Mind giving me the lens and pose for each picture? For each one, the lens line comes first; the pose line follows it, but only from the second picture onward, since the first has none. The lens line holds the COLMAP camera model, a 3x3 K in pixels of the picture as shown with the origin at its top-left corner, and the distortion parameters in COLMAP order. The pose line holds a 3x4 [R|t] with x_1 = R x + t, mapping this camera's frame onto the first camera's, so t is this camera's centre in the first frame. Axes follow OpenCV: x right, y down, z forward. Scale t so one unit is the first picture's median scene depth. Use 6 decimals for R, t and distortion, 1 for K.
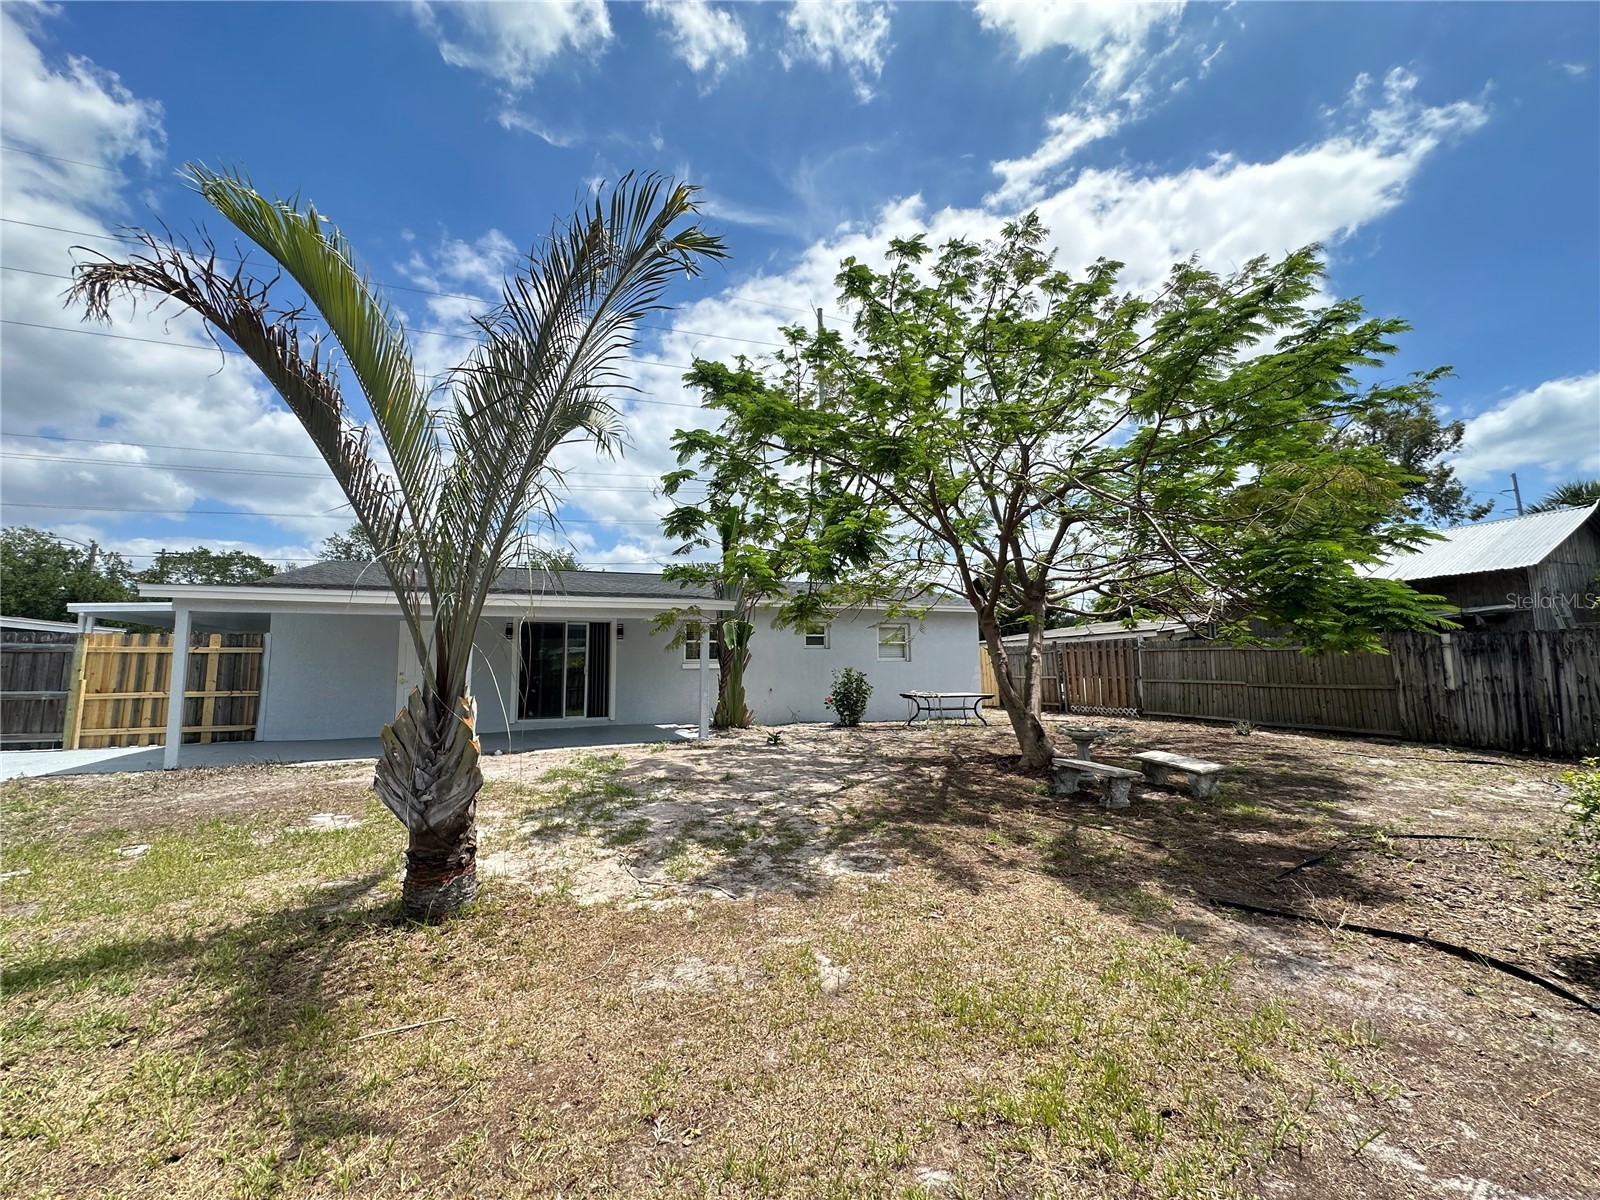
lens RADIAL K [[643.3, 0, 813.4], [0, 643.3, 629.0], [0, 0, 1]] dist [-0.002285, -0.000391]
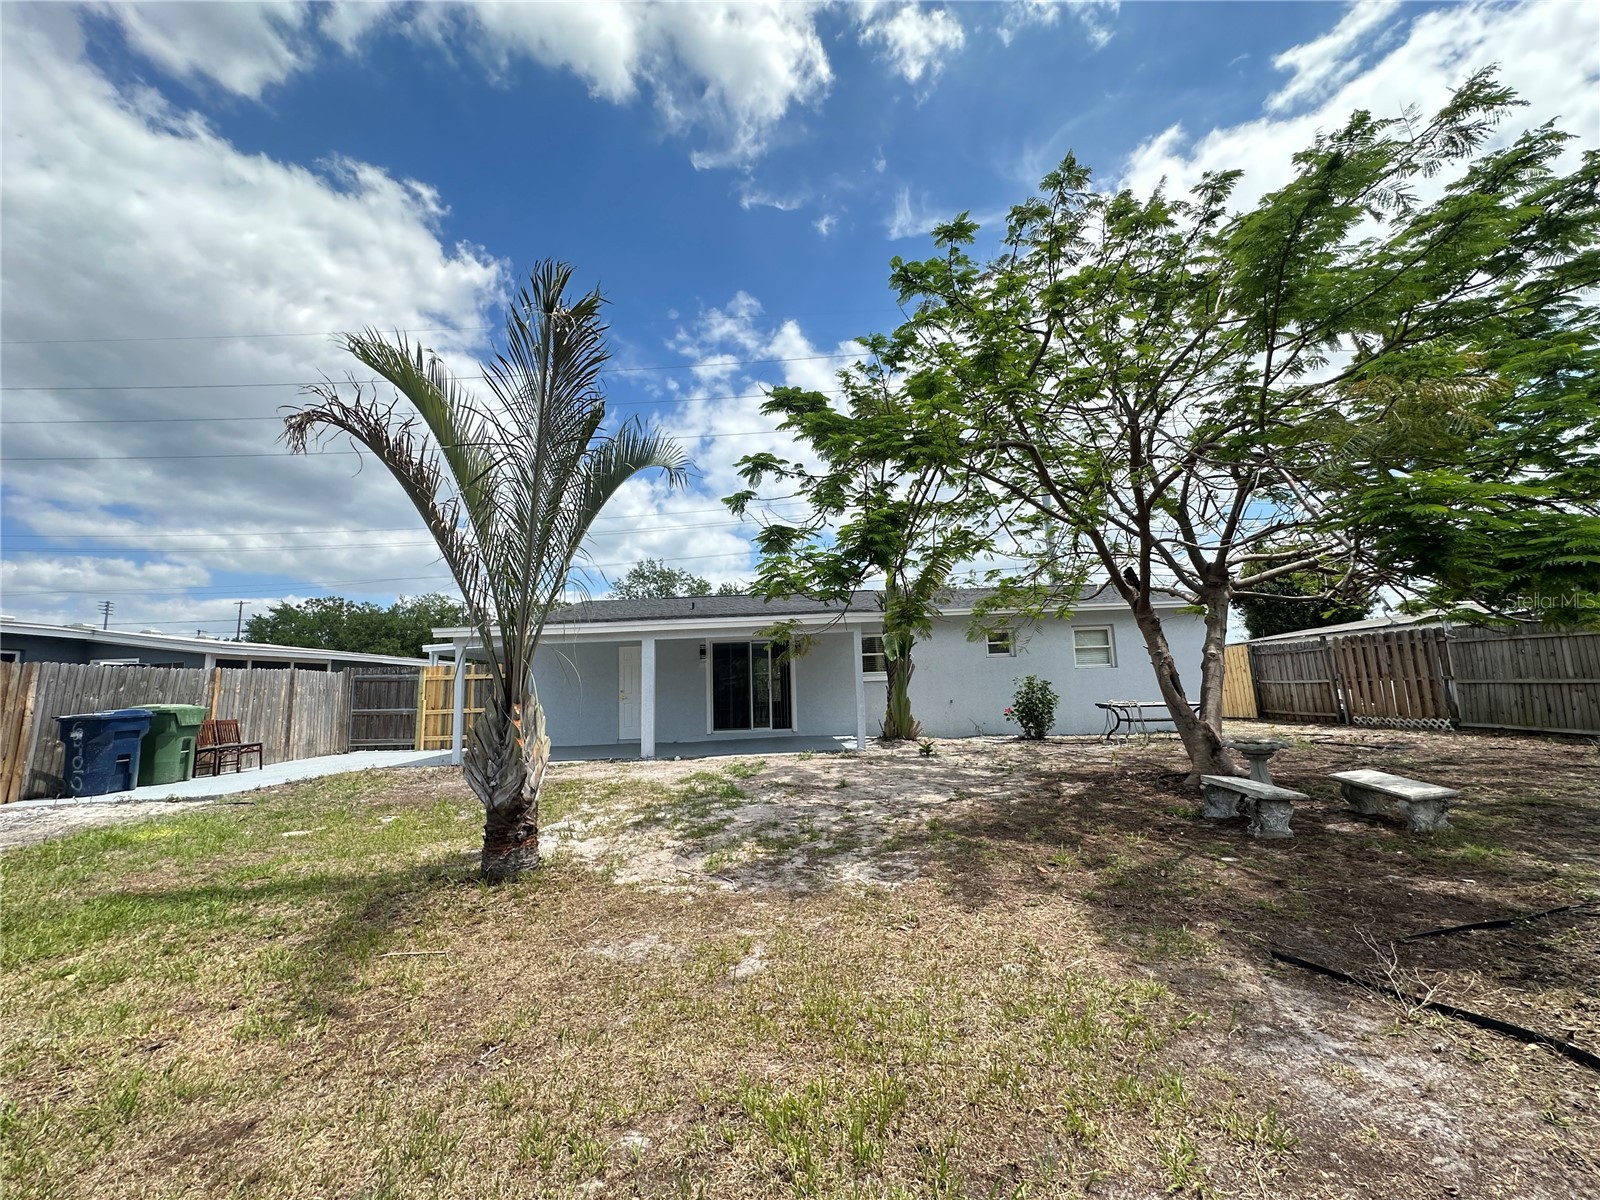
lens RADIAL K [[653.9, 0, 807.9], [0, 653.9, 639.3], [0, 0, 1]] dist [-0.001345, 0.000338]
pose [[0.923105, -0.050040, -0.381278, 0.160518], [0.047567, 0.998741, -0.015914, 0.010994], [0.381594, -0.003446, 0.924324, 0.020848]]
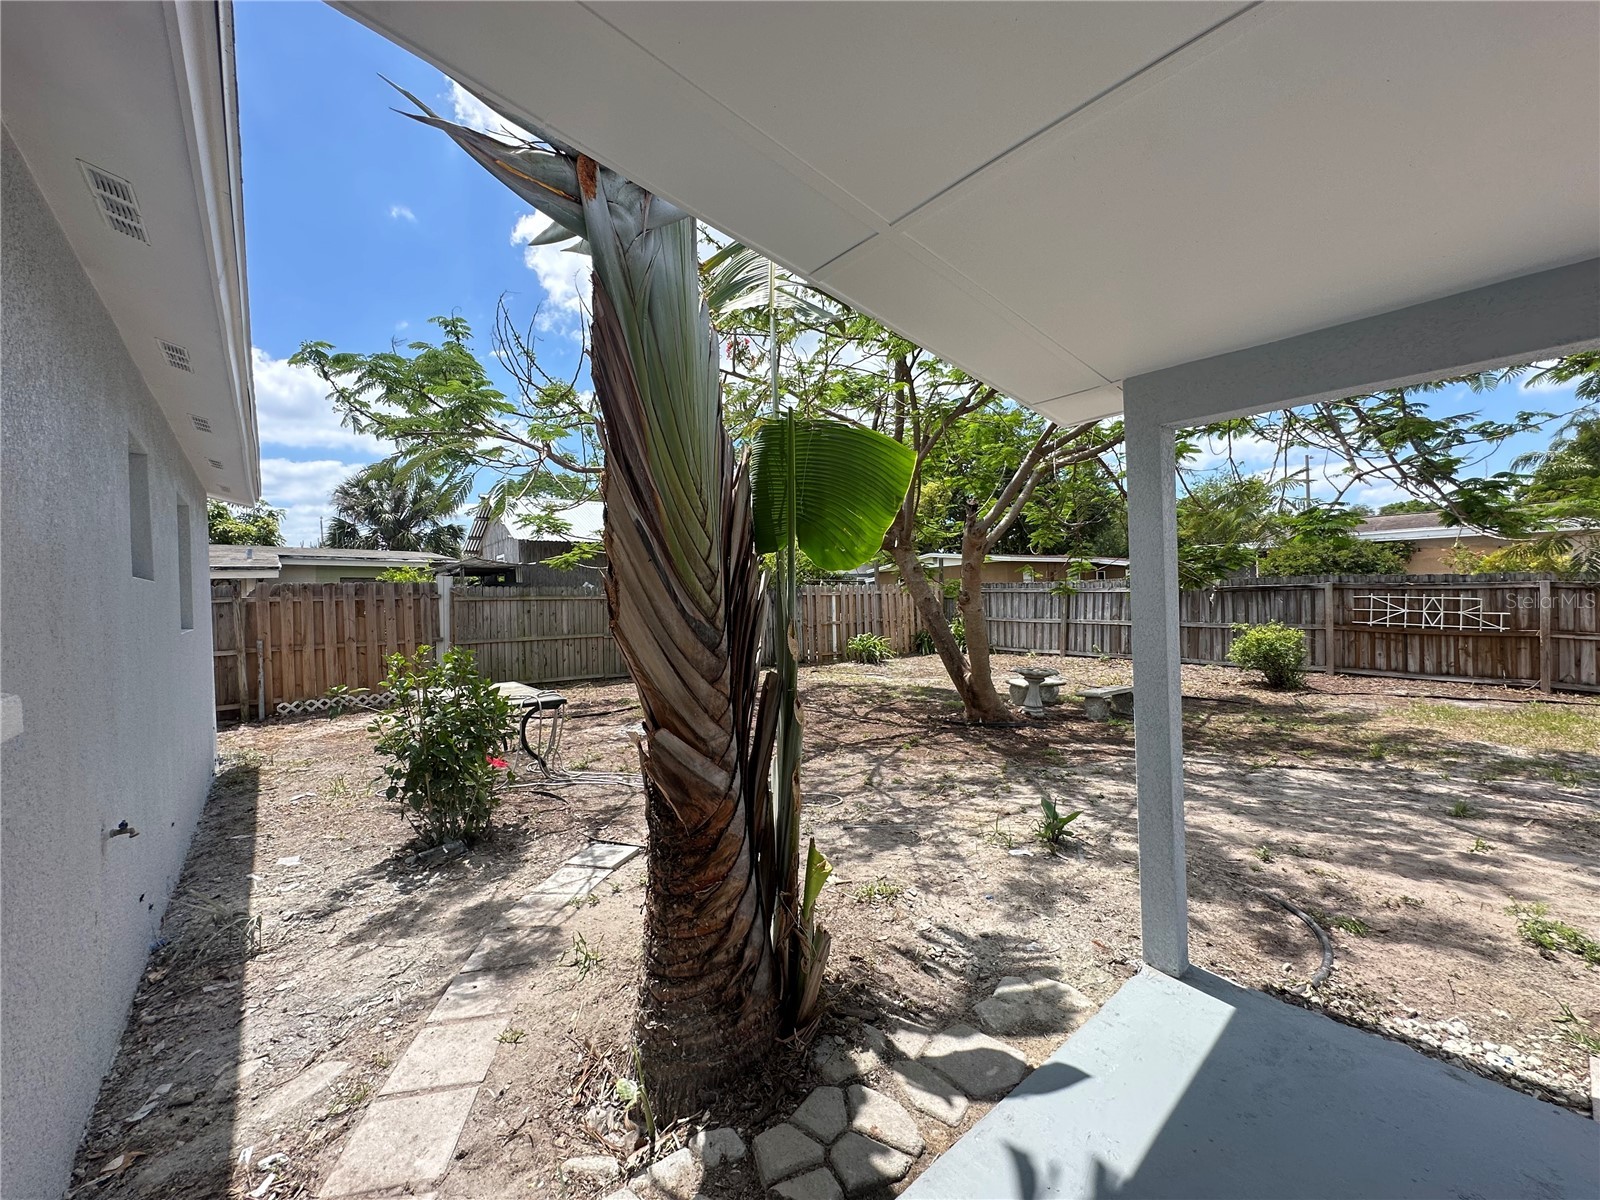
lens RADIAL K [[640.5, 0, 799.5], [0, 640.5, 599.5], [0, 0, 1]] dist [-0.002464, 0.000556]
pose [[-0.311370, 0.010104, 0.950235, -0.368902], [-0.030145, 0.999335, -0.020504, 0.053363], [-0.949810, -0.035029, -0.310859, 1.257589]]
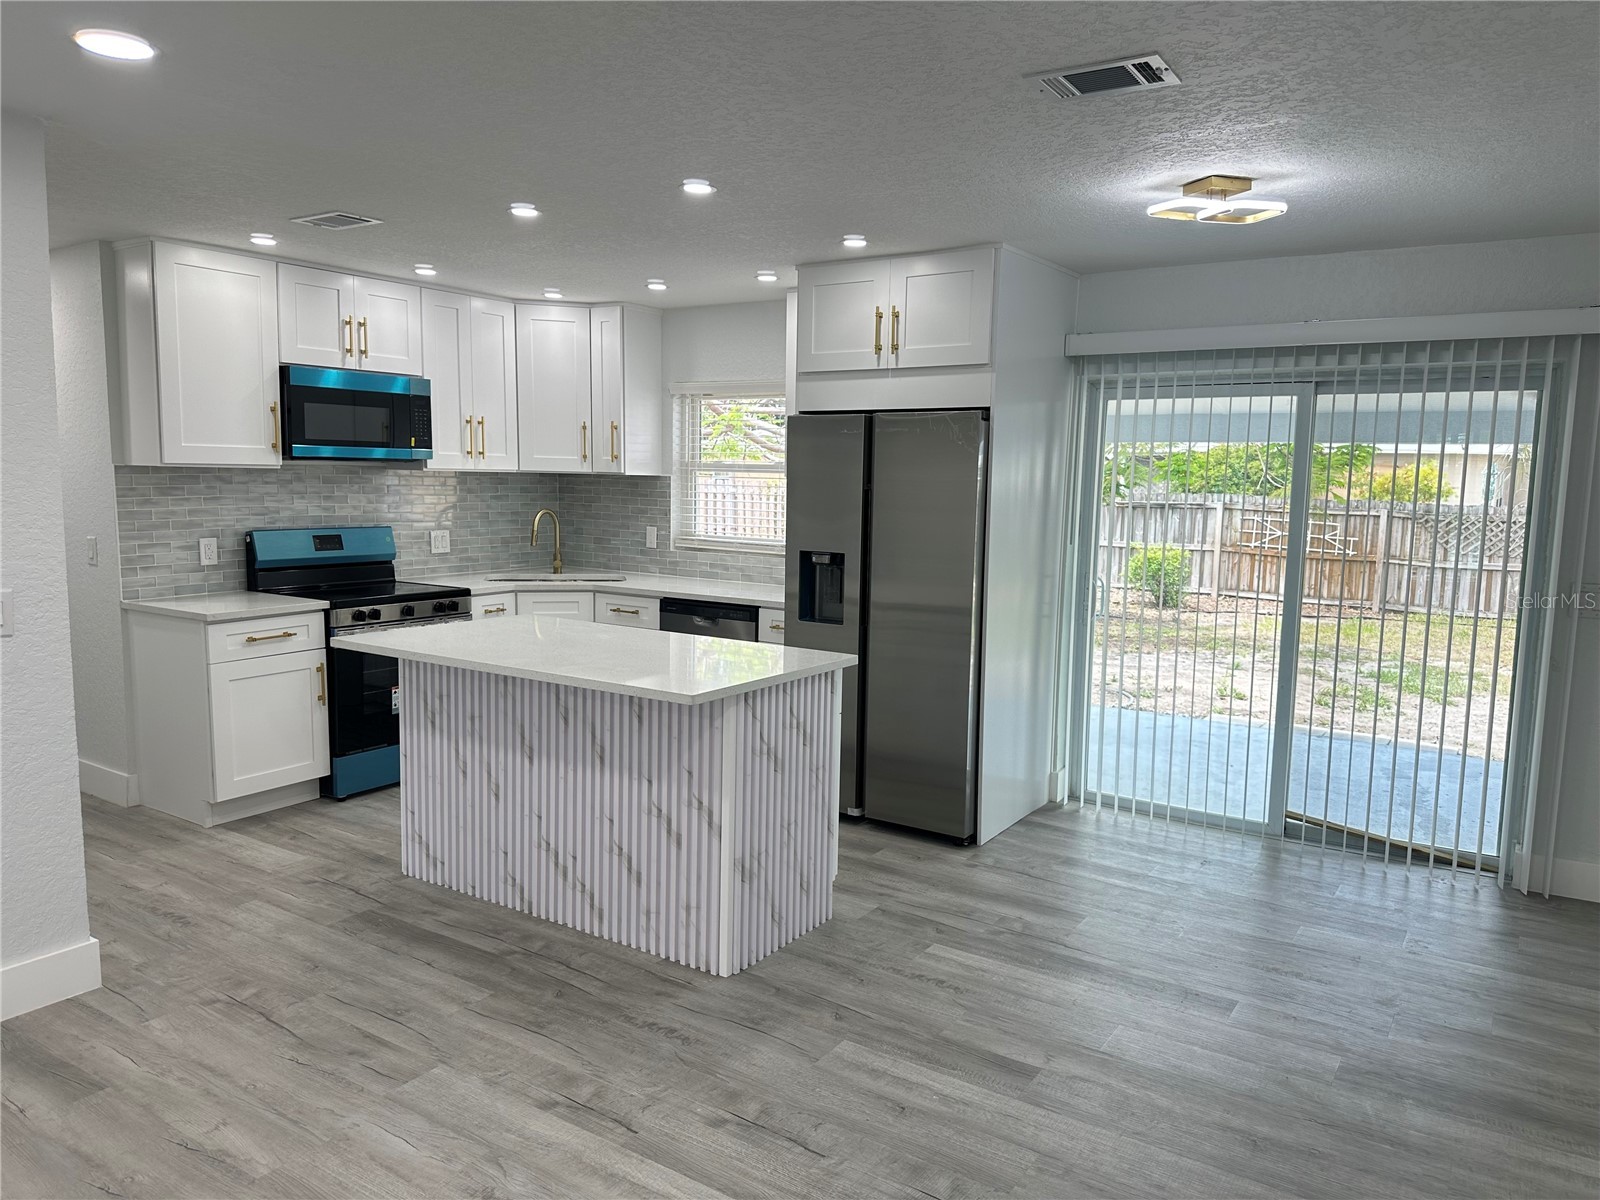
lens RADIAL K [[1115.2, 0, 803.9], [0, 1115.2, 601.8], [0, 0, 1]] dist [0.137852, -0.248606]
pose [[-0.572231, -0.093404, 0.814756, -0.760916], [-0.066104, 0.995513, 0.067699, 0.057831], [-0.817424, -0.015119, -0.575838, 1.701578]]
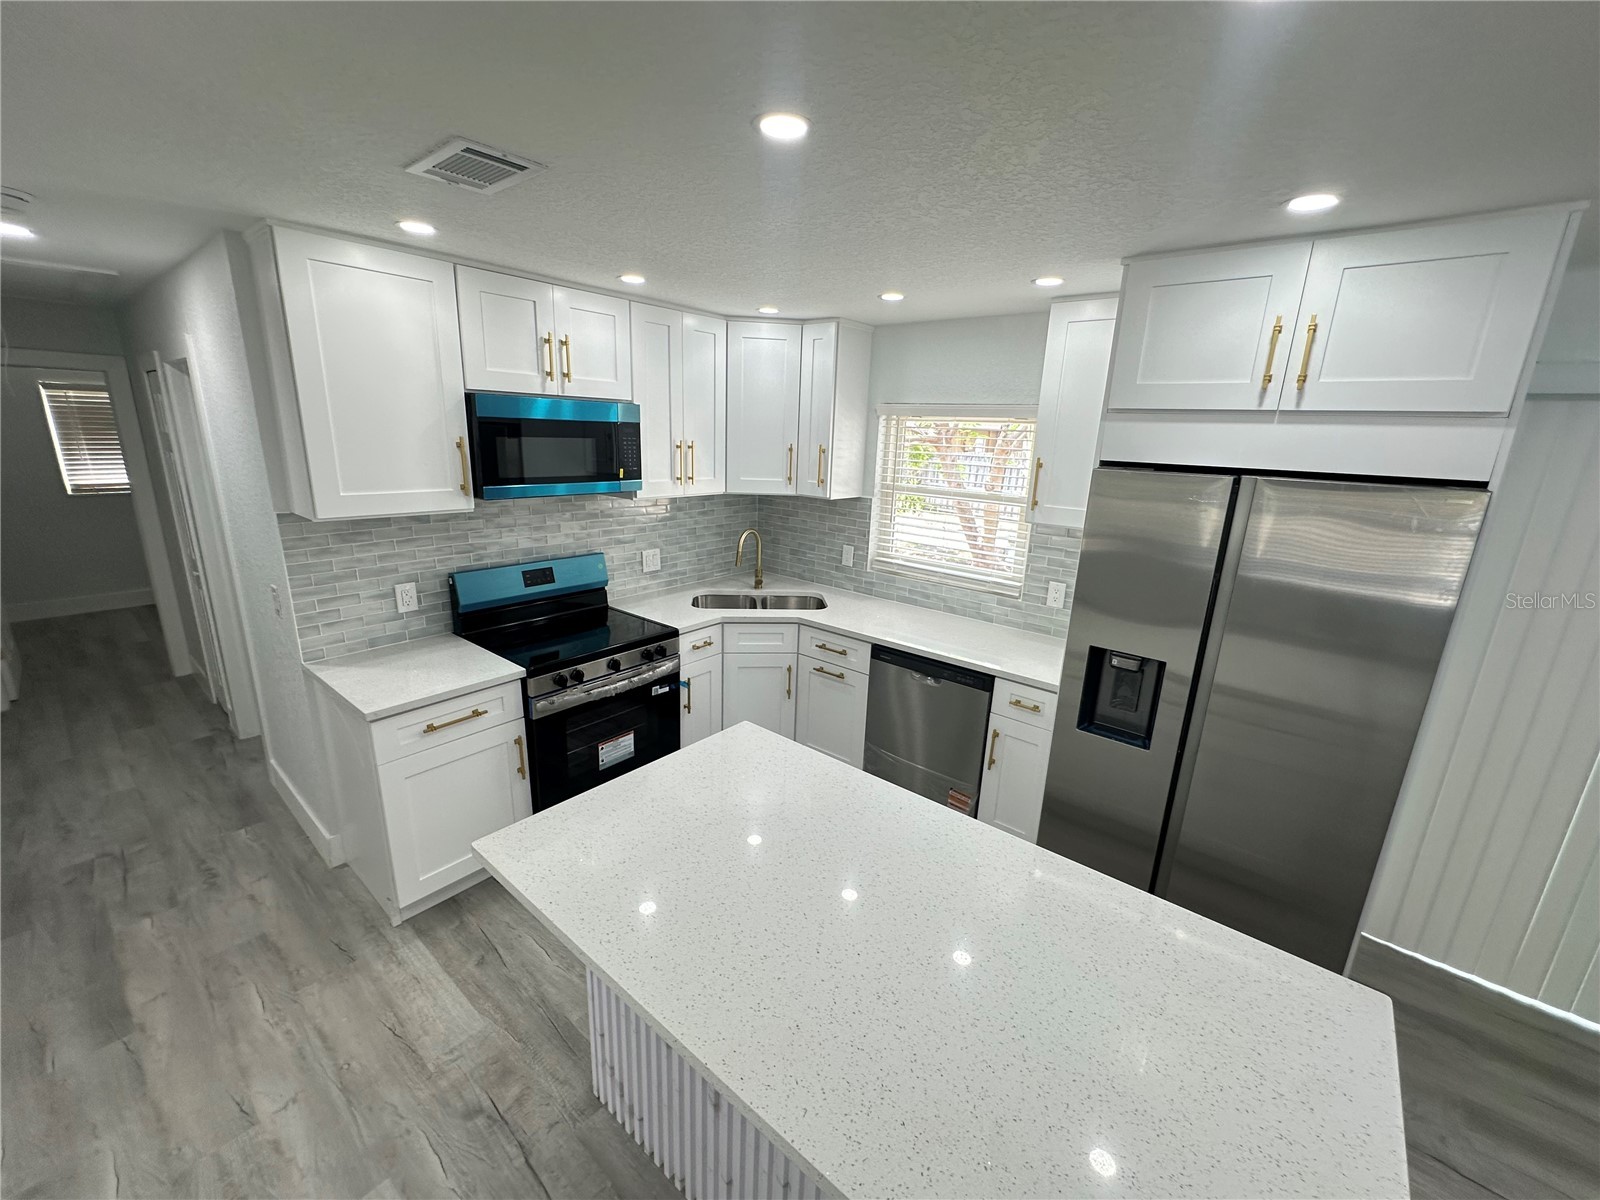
lens RADIAL K [[640.5, 0, 799.5], [0, 640.5, 599.5], [0, 0, 1]] dist [-0.002464, 0.000556]
pose [[-0.480699, -0.229462, 0.846331, -0.509530], [-0.090657, 0.972988, 0.212311, 0.019067], [-0.872187, 0.025331, -0.488516, 1.618997]]
